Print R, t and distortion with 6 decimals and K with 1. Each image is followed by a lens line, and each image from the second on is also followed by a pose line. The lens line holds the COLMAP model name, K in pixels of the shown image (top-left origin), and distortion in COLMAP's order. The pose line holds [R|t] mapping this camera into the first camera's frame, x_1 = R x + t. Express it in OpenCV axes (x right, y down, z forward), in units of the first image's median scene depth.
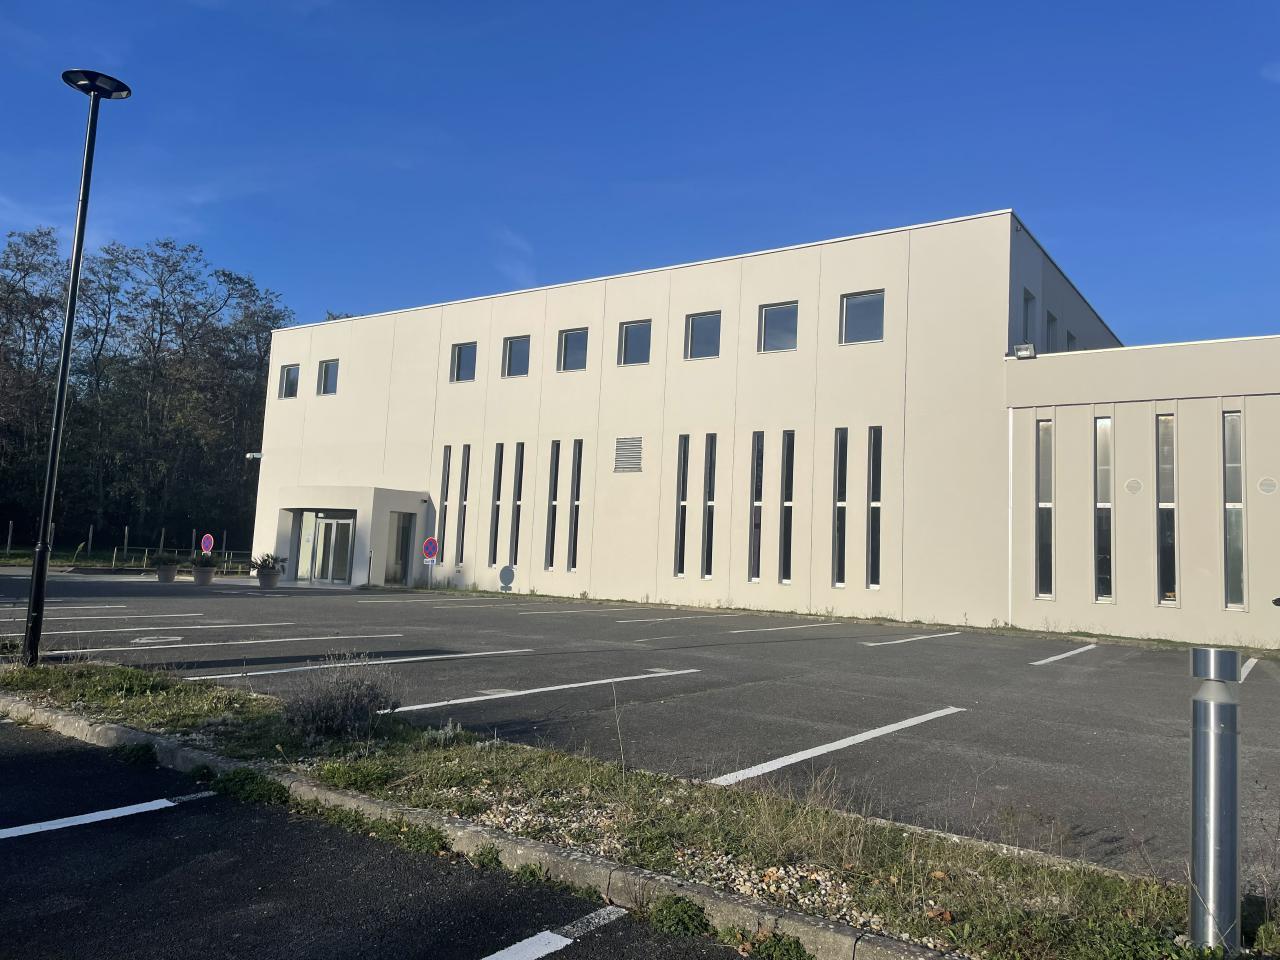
lens RADIAL K [[1006.5, 0, 643.2], [0, 1006.5, 446.3], [0, 0, 1]] dist [0.000335, -0.000598]
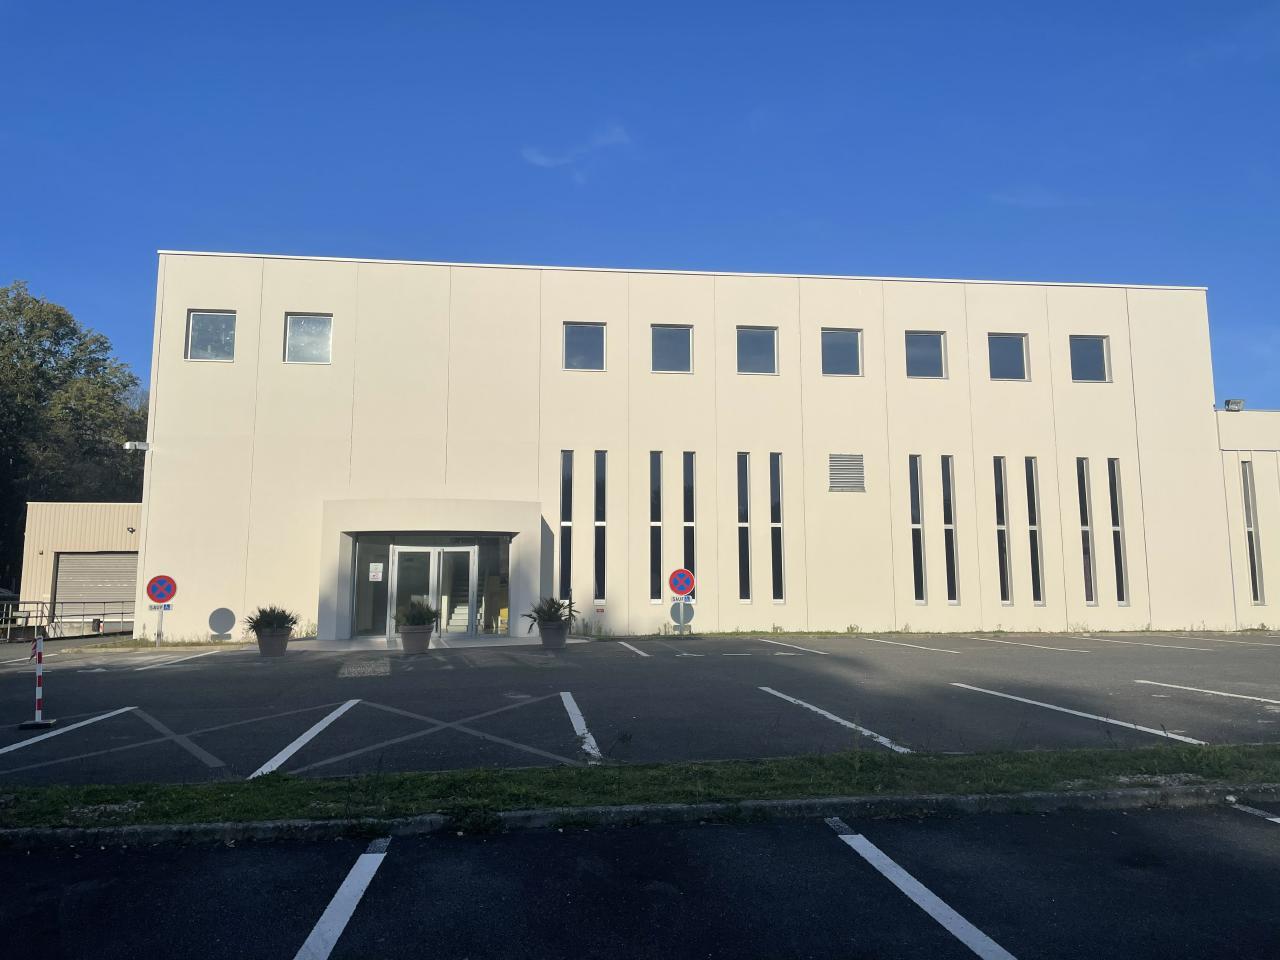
lens RADIAL K [[894.9, 0, 640.0], [0, 894.9, 480.0], [0, 0, 1]] dist [0.001936, -0.001821]
pose [[0.751585, 0.034905, 0.658712, -0.691155], [-0.043048, 0.999066, -0.003823, 0.025698], [-0.658230, -0.025483, 0.752385, 0.504194]]
